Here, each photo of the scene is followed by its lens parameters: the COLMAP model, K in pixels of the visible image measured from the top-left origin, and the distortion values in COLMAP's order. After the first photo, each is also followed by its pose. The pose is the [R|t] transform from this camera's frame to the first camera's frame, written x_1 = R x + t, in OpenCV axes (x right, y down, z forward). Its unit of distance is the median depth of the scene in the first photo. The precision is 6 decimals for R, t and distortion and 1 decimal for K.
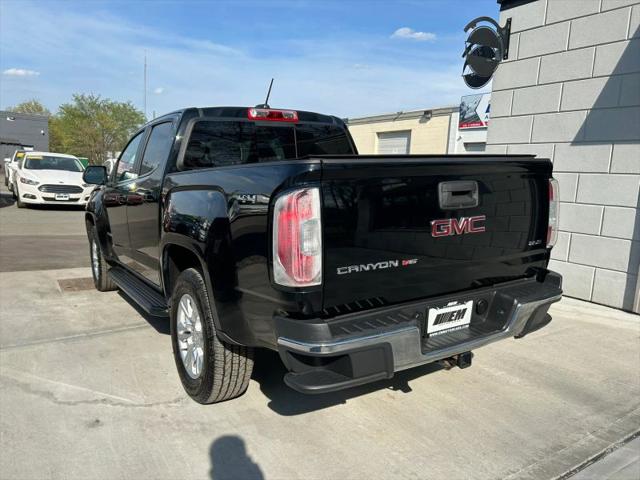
lens RADIAL K [[485.9, 0, 316.4], [0, 485.9, 243.7], [0, 0, 1]] dist [0.047836, -0.056653]
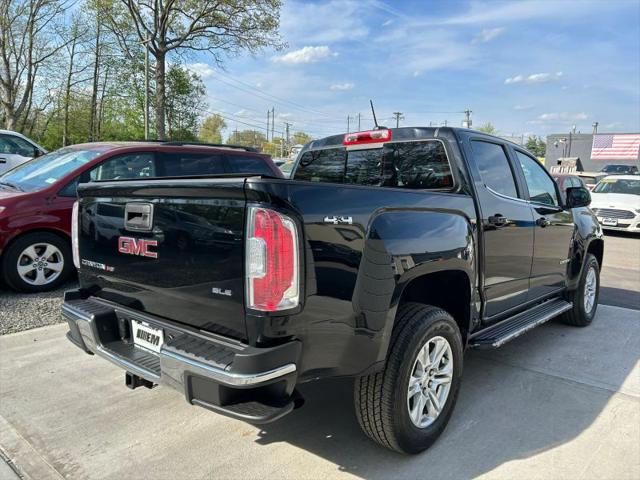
lens RADIAL K [[485.9, 0, 317.5], [0, 485.9, 241.2], [0, 0, 1]] dist [0.047836, -0.056653]
pose [[0.264555, 0.099269, -0.959248, 1.046808], [-0.149924, 0.986828, 0.060775, -0.126595], [0.952646, 0.127736, 0.275953, 0.821655]]
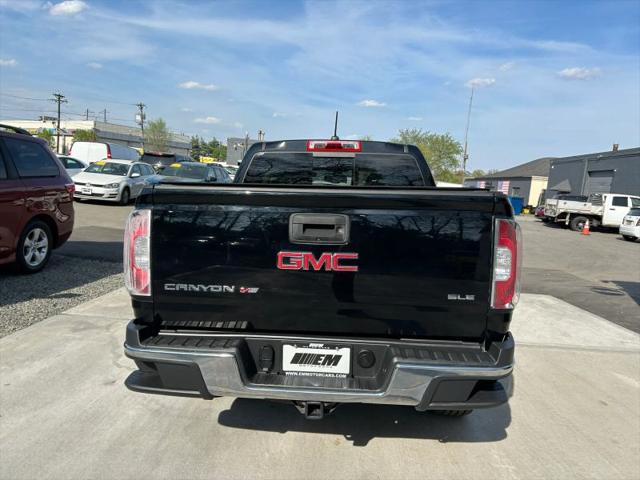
lens RADIAL K [[485.9, 0, 322.1], [0, 485.9, 241.6], [0, 0, 1]] dist [0.047836, -0.056653]
pose [[0.810802, 0.084391, -0.579205, 0.635470], [-0.120192, 0.992469, -0.023647, -0.040422], [0.572848, 0.088789, 0.814839, 0.190803]]
